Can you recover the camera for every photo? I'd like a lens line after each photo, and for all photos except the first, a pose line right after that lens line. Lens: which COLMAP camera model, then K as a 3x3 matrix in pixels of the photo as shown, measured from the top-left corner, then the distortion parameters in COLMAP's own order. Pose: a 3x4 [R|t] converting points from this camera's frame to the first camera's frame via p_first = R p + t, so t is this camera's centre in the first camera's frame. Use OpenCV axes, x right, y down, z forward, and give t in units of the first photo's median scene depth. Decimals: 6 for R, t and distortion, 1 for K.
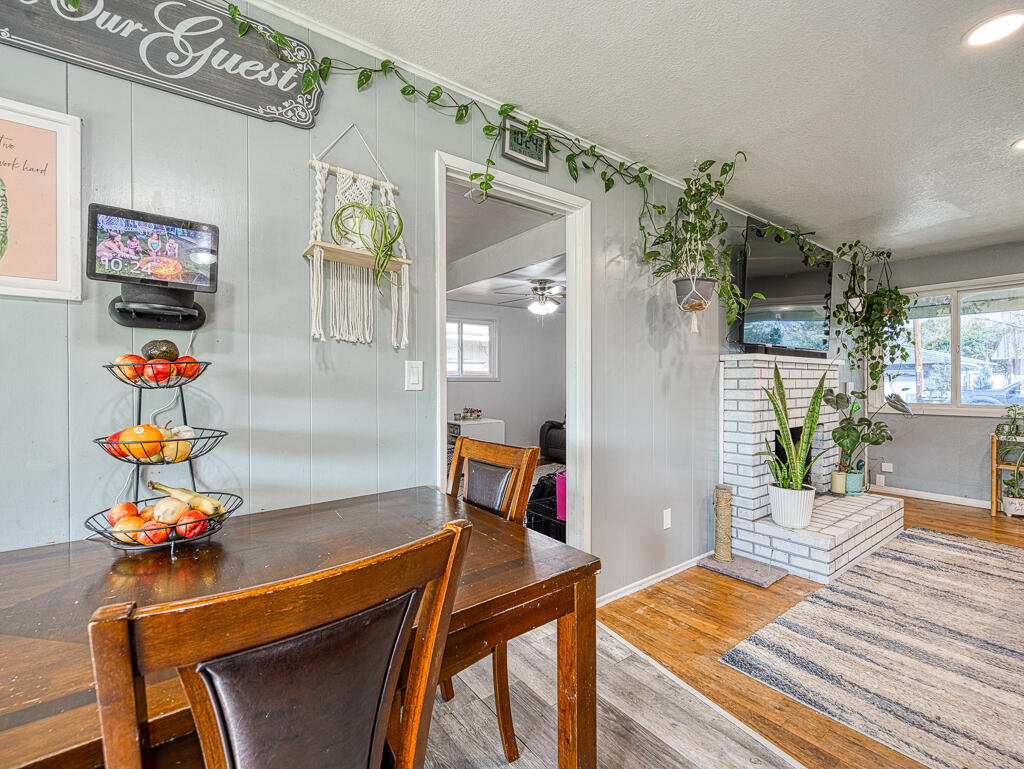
lens RADIAL K [[442.7, 0, 513.0], [0, 442.7, 384.9], [0, 0, 1]] dist [-0.002889, -0.000572]
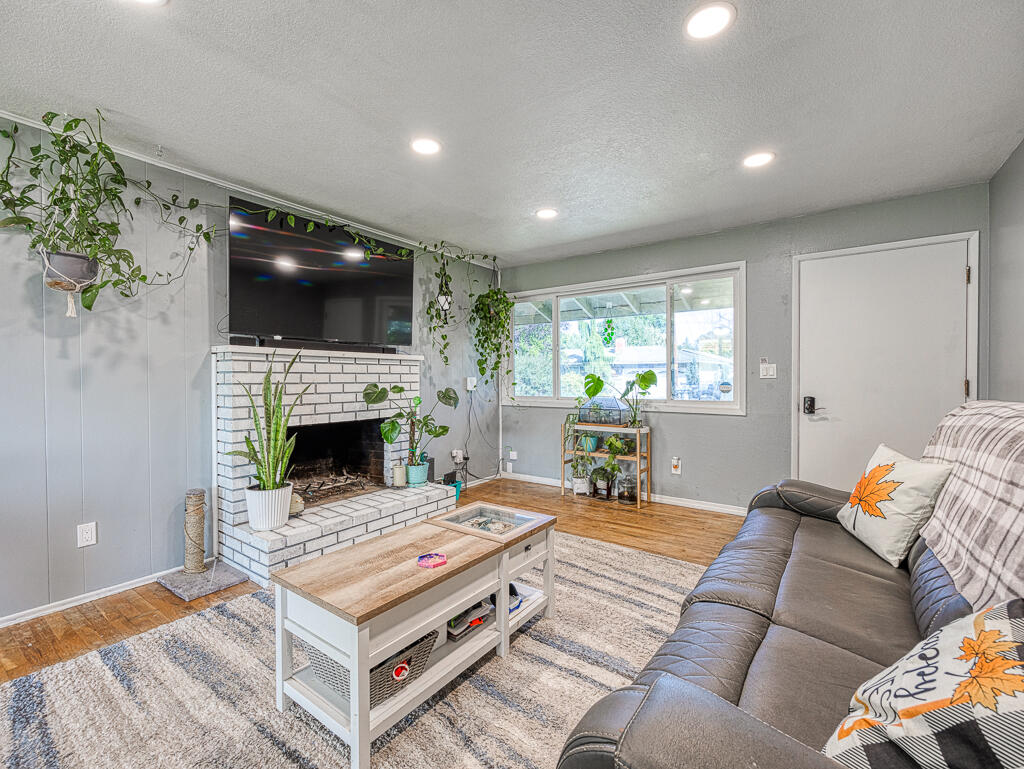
lens RADIAL K [[442.7, 0, 510.7], [0, 442.7, 383.7], [0, 0, 1]] dist [-0.002889, -0.000572]
pose [[0.953152, -0.000212, 0.302492, 0.809956], [-0.002842, 0.999949, 0.009656, -0.000969], [-0.302479, -0.010063, 0.953103, -0.056212]]
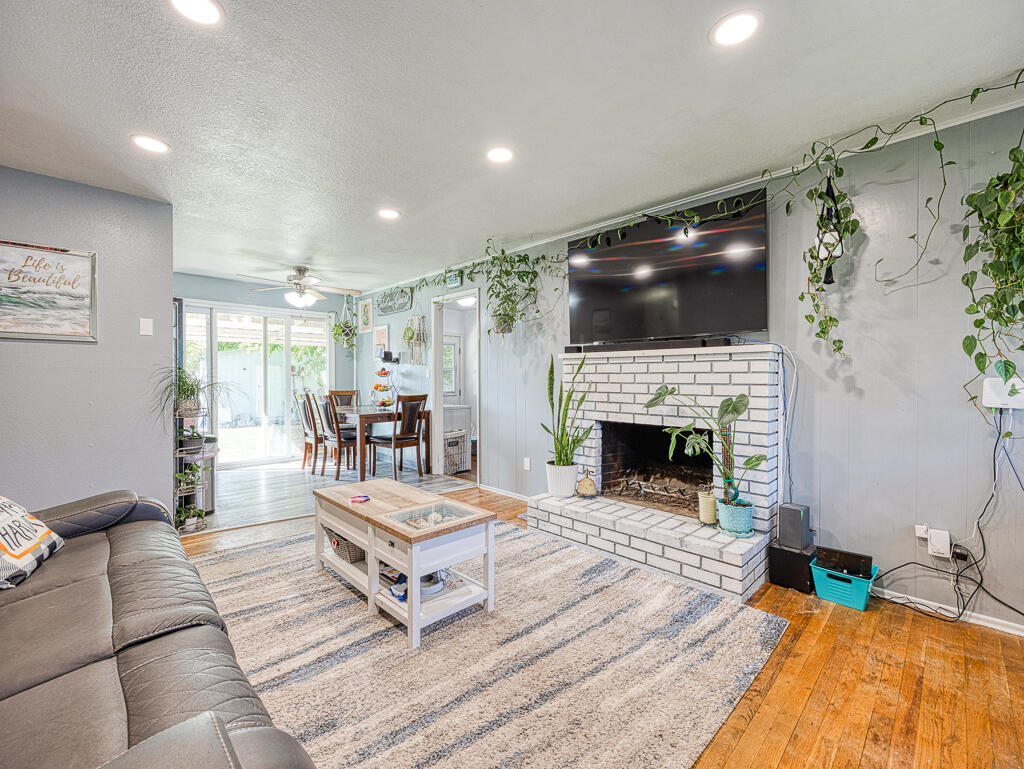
lens RADIAL K [[442.7, 0, 503.1], [0, 442.7, 384.0], [0, 0, 1]] dist [-0.002889, -0.000572]
pose [[0.134593, 0.019391, -0.990711, 1.737839], [-0.005766, 0.999807, 0.018785, -0.006919], [0.990884, 0.003184, 0.134679, 0.653982]]
